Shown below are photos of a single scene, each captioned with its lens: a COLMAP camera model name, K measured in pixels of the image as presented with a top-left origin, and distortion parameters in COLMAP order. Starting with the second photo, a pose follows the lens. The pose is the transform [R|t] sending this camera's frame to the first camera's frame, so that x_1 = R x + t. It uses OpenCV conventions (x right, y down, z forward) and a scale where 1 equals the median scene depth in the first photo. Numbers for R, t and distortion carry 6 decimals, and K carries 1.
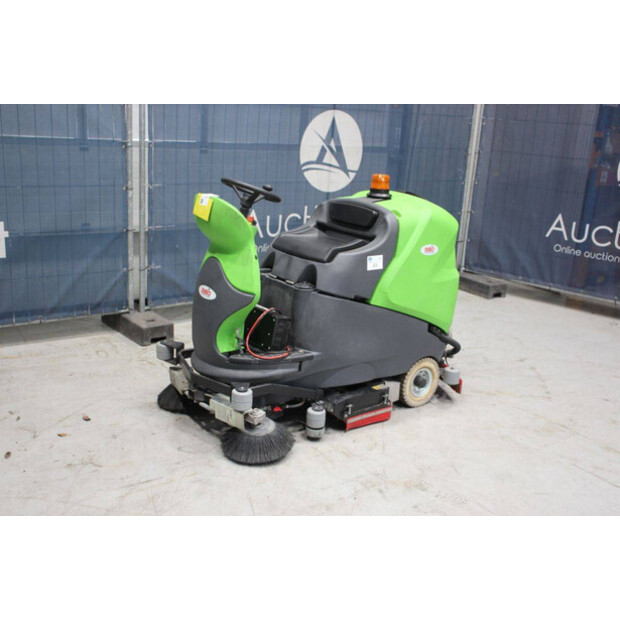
lens RADIAL K [[715.3, 0, 310.0], [0, 715.3, 310.0], [0, 0, 1]] dist [-0.015248, 0.021539]
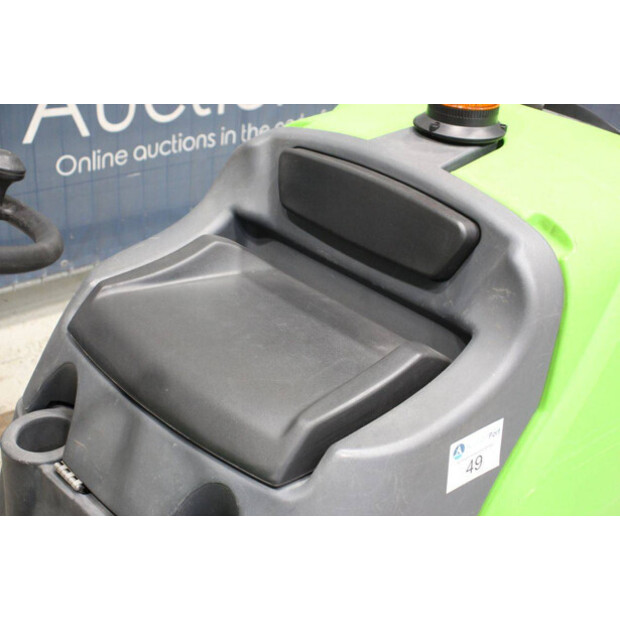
lens RADIAL K [[921.3, 0, 310.0], [0, 921.3, 310.0], [0, 0, 1]] dist [0.128118, 0.038638]
pose [[0.994207, -0.025520, 0.104408, 0.000761], [0.001916, 0.975459, 0.220175, -0.176753], [-0.107465, -0.218699, 0.969857, 0.667618]]
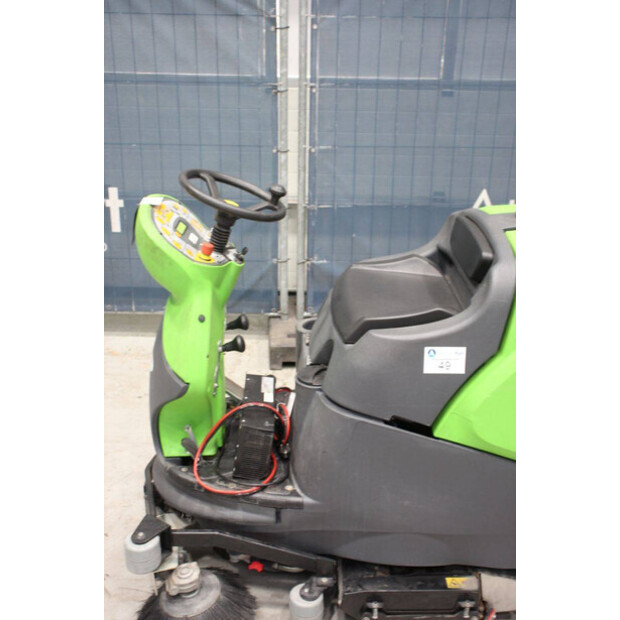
lens RADIAL K [[761.8, 0, 310.0], [0, 761.8, 310.0], [0, 0, 1]] dist [0.013897, 0.039012]
pose [[0.802646, 0.181191, -0.568268, 0.293692], [-0.126268, 0.982766, 0.135005, -0.151672], [0.582937, -0.036607, 0.811693, 0.490463]]
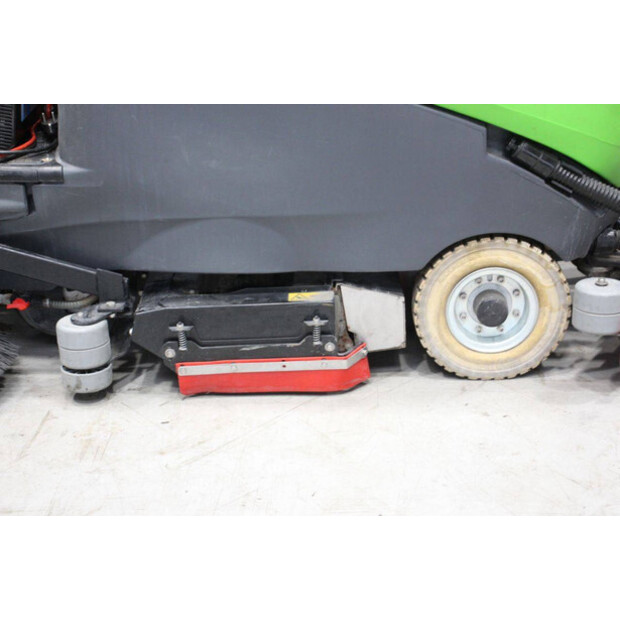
lens RADIAL K [[1206.1, 0, 310.0], [0, 1206.1, 310.0], [0, 0, 1]] dist [0.290724, -0.007367]
pose [[0.788681, 0.147146, -0.596934, 0.461018], [-0.088896, 0.988026, 0.126100, 0.038903], [0.608342, -0.046388, 0.792318, 0.527331]]
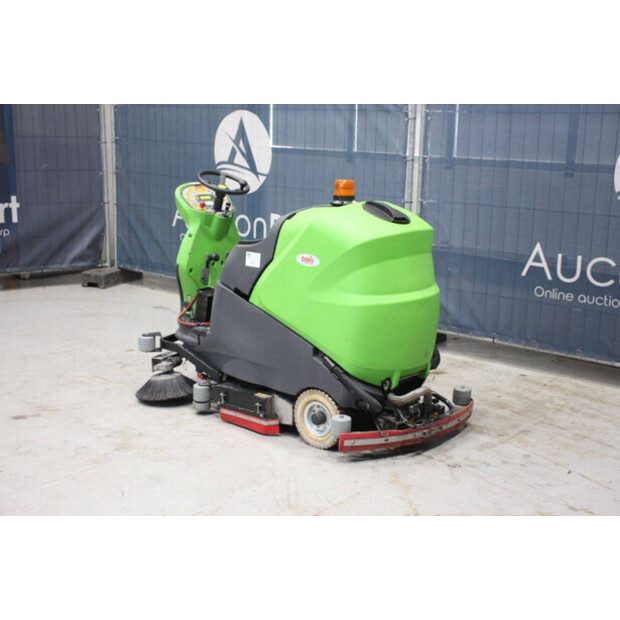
lens RADIAL K [[921.3, 0, 310.0], [0, 921.3, 310.0], [0, 0, 1]] dist [0.128118, 0.038638]
pose [[0.206770, 0.148788, -0.967010, 1.286963], [-0.274407, 0.957518, 0.088652, -0.127464], [0.939120, 0.247024, 0.238815, 0.744855]]
